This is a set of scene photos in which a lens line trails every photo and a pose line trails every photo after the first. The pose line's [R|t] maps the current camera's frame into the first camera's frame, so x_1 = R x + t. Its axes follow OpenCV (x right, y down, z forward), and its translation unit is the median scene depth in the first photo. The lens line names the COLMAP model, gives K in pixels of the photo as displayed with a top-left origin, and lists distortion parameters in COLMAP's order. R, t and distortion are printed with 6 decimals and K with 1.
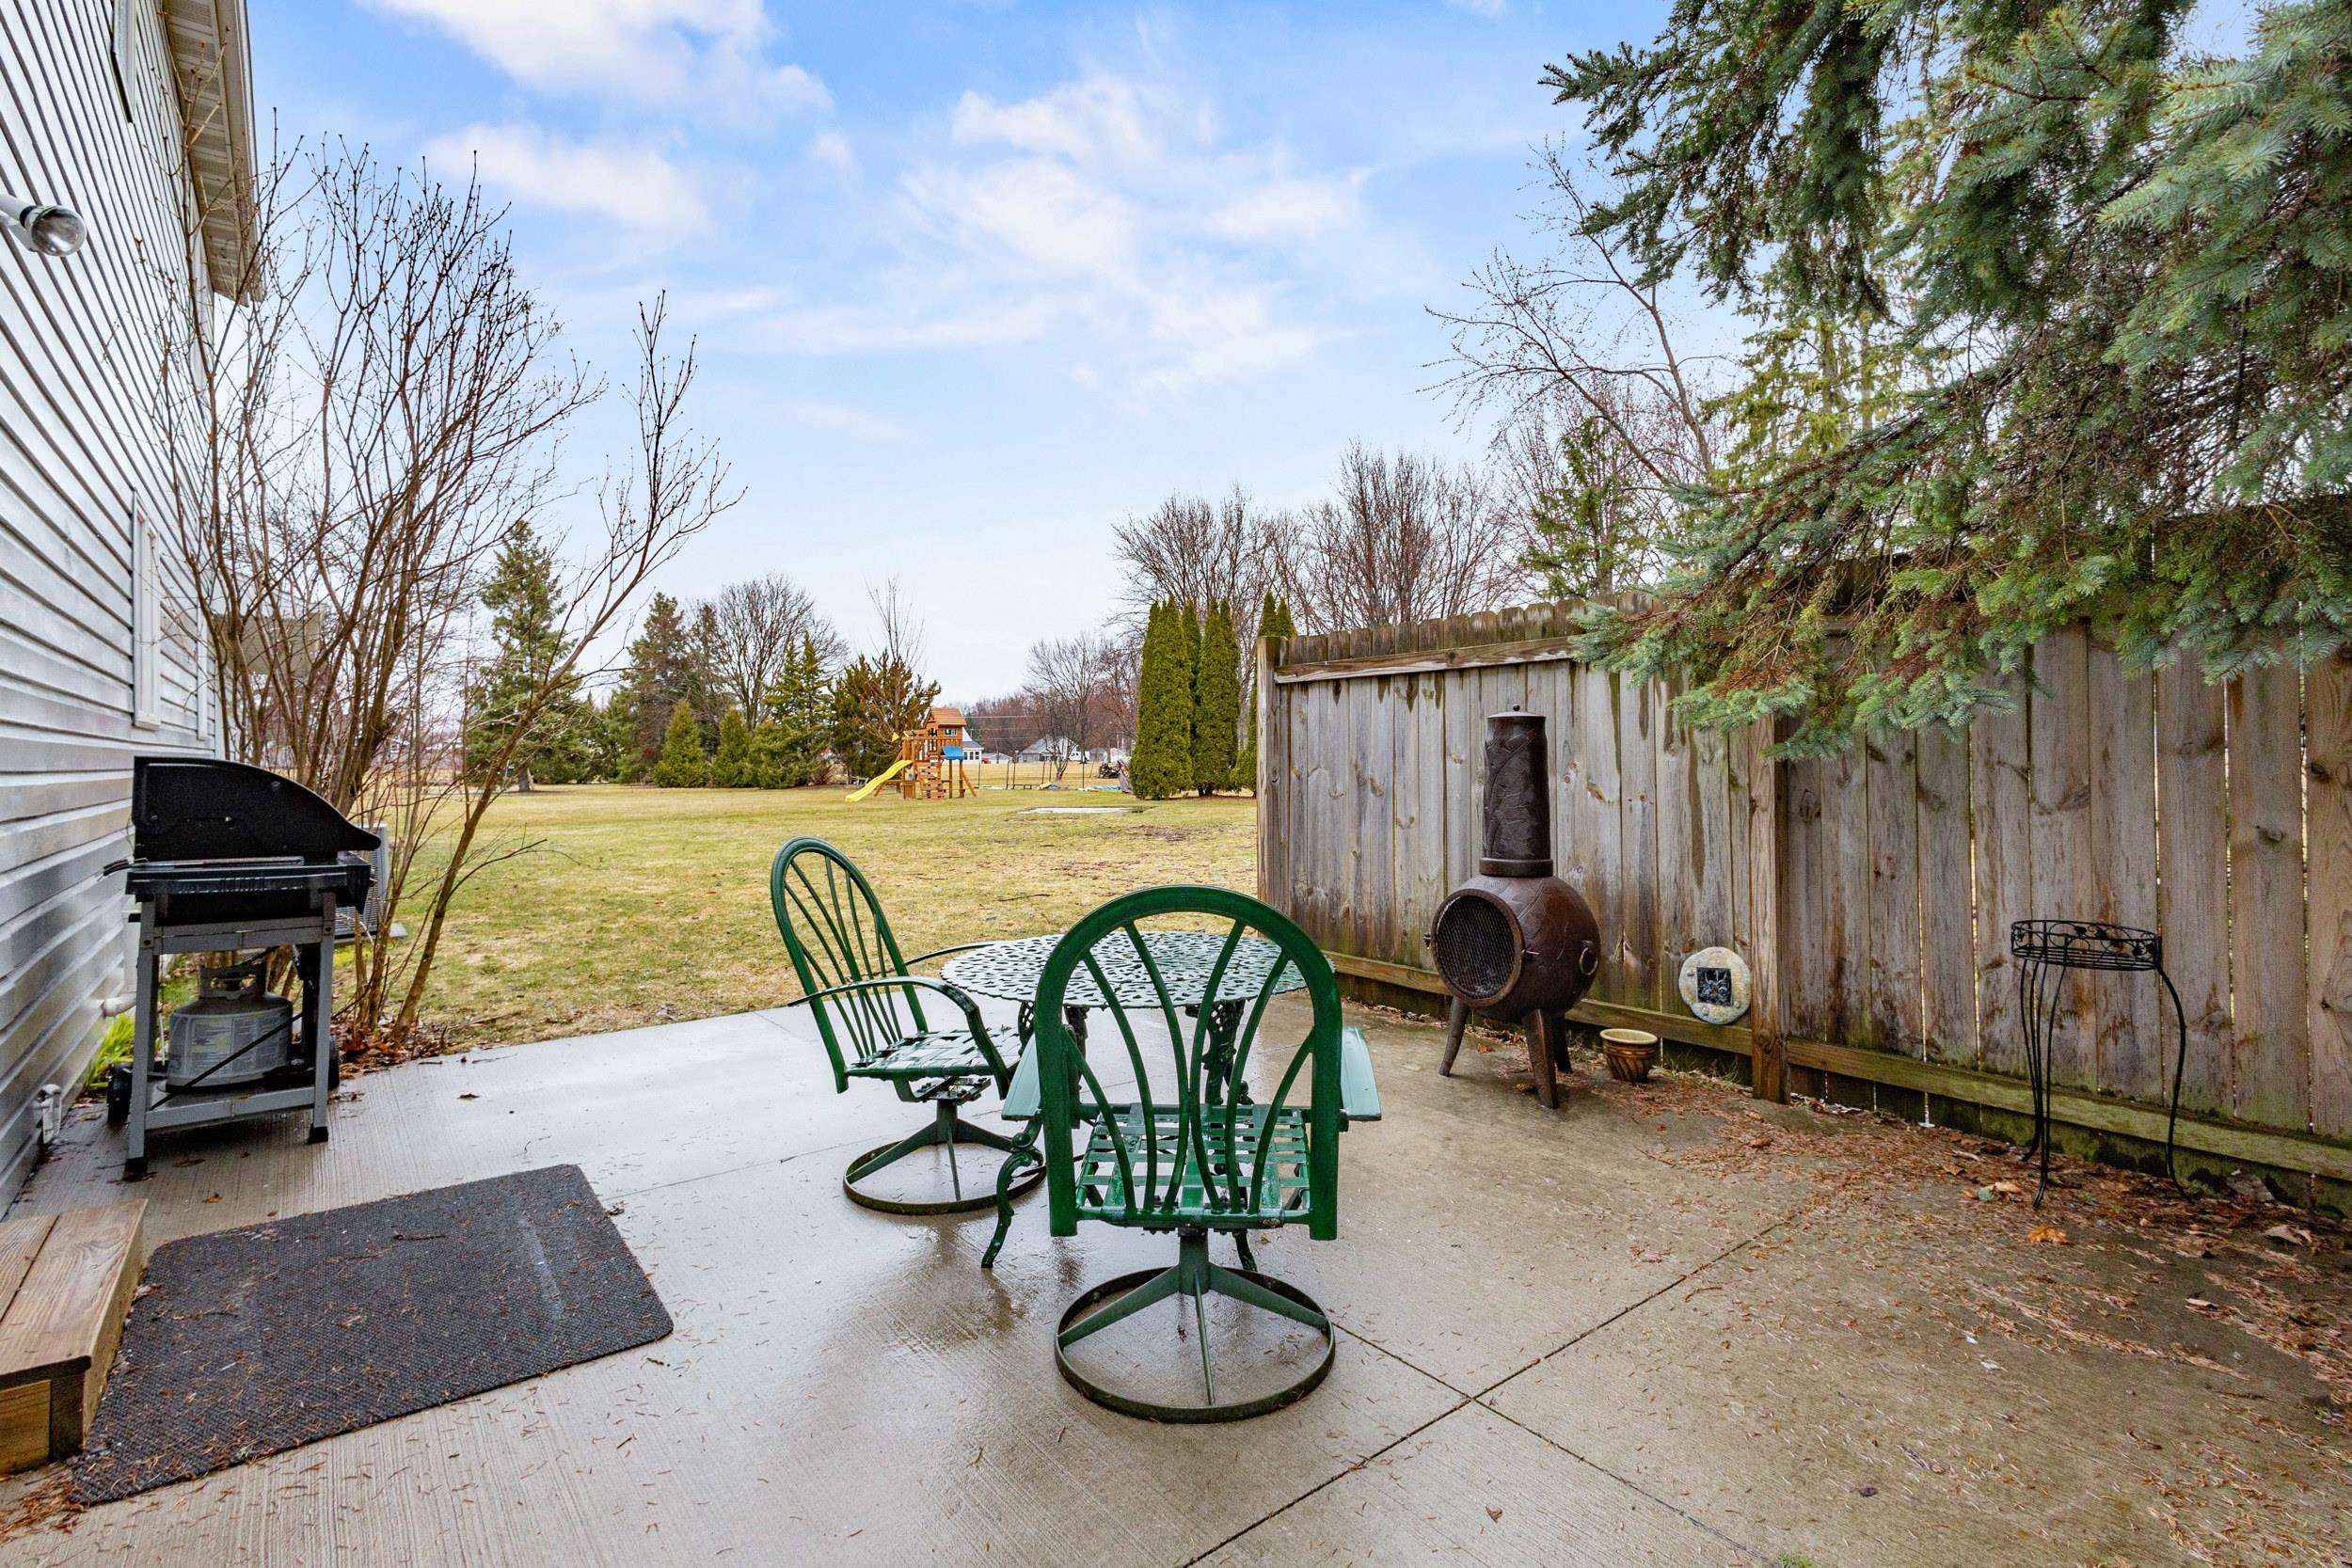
lens RADIAL K [[1080.6, 0, 1170.7], [0, 1080.6, 768.2], [0, 0, 1]] dist [0.011961, -0.003223]
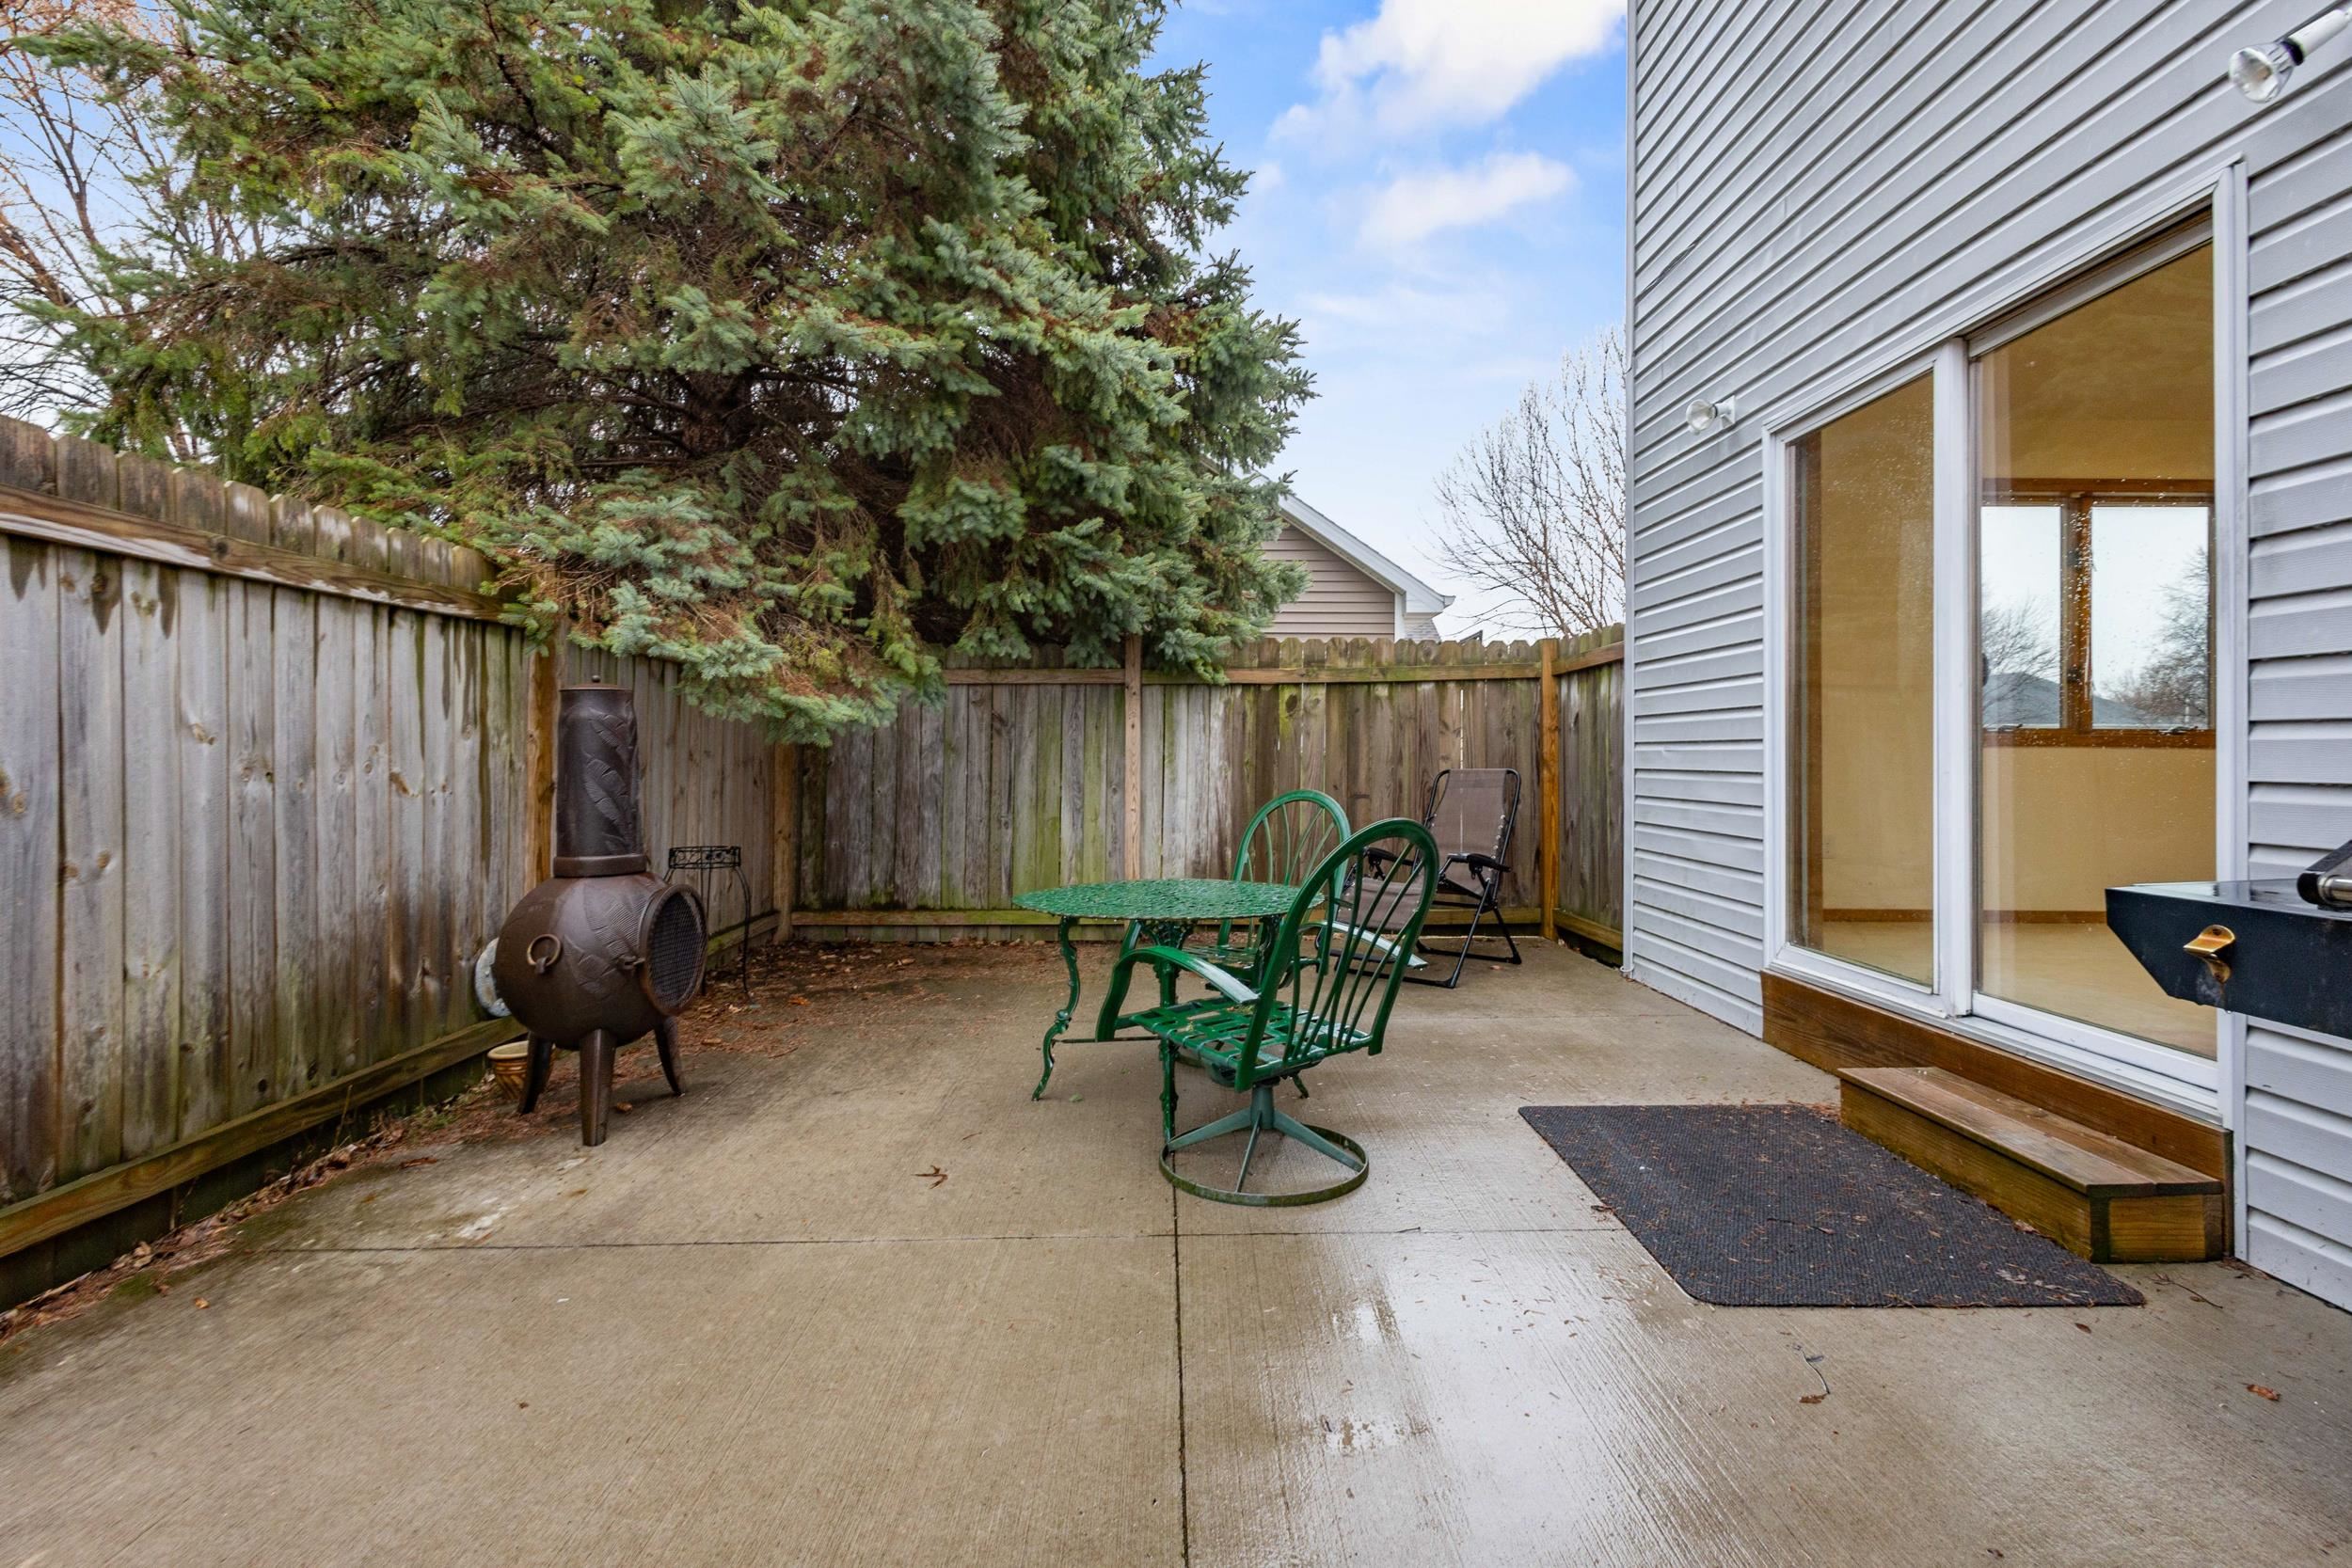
lens RADIAL K [[1080.6, 0, 1182.6], [0, 1080.6, 757.9], [0, 0, 1]] dist [0.011961, -0.003223]
pose [[-0.783760, 0.001999, 0.621061, -0.467028], [0.003352, 0.999994, 0.001012, 0.004260], [-0.621055, 0.002875, -0.783762, 1.125046]]
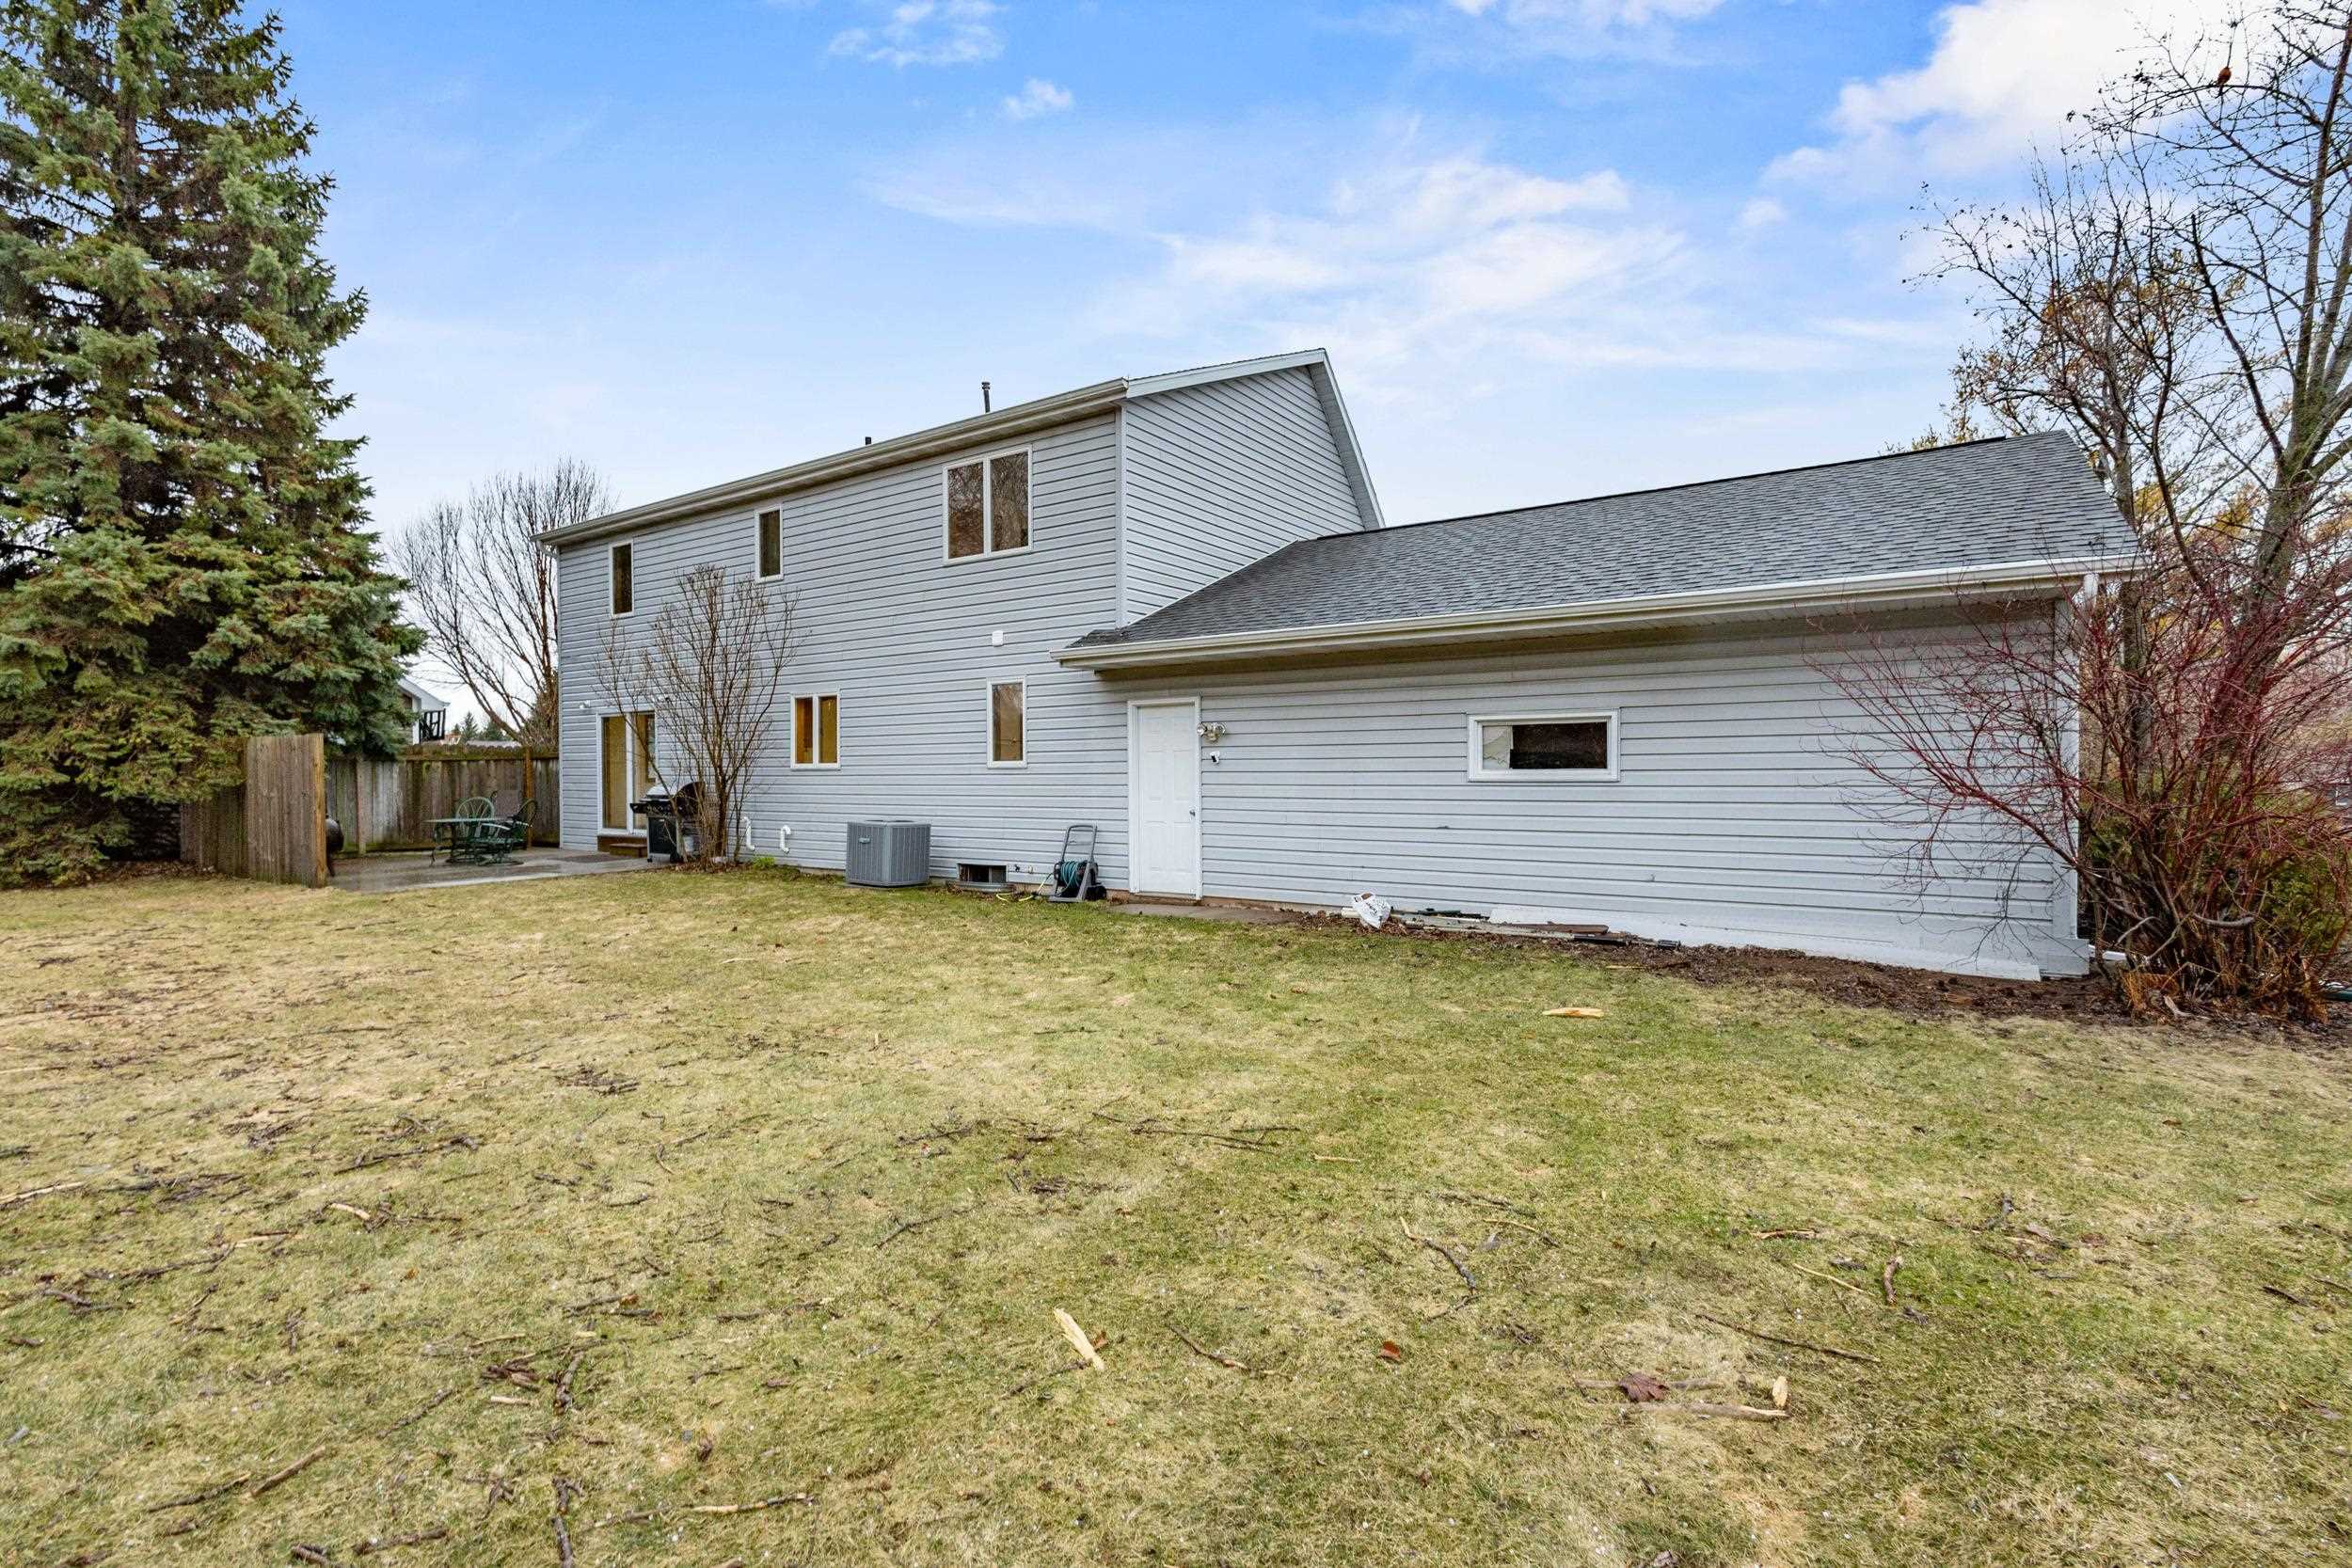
lens RADIAL K [[1080.6, 0, 1173.2], [0, 1080.6, 787.7], [0, 0, 1]] dist [0.011961, -0.003223]
pose [[-0.960763, 0.009351, -0.277213, -1.296076], [0.004594, 0.999831, 0.017804, -0.058914], [0.277332, 0.015832, -0.960644, 4.890235]]
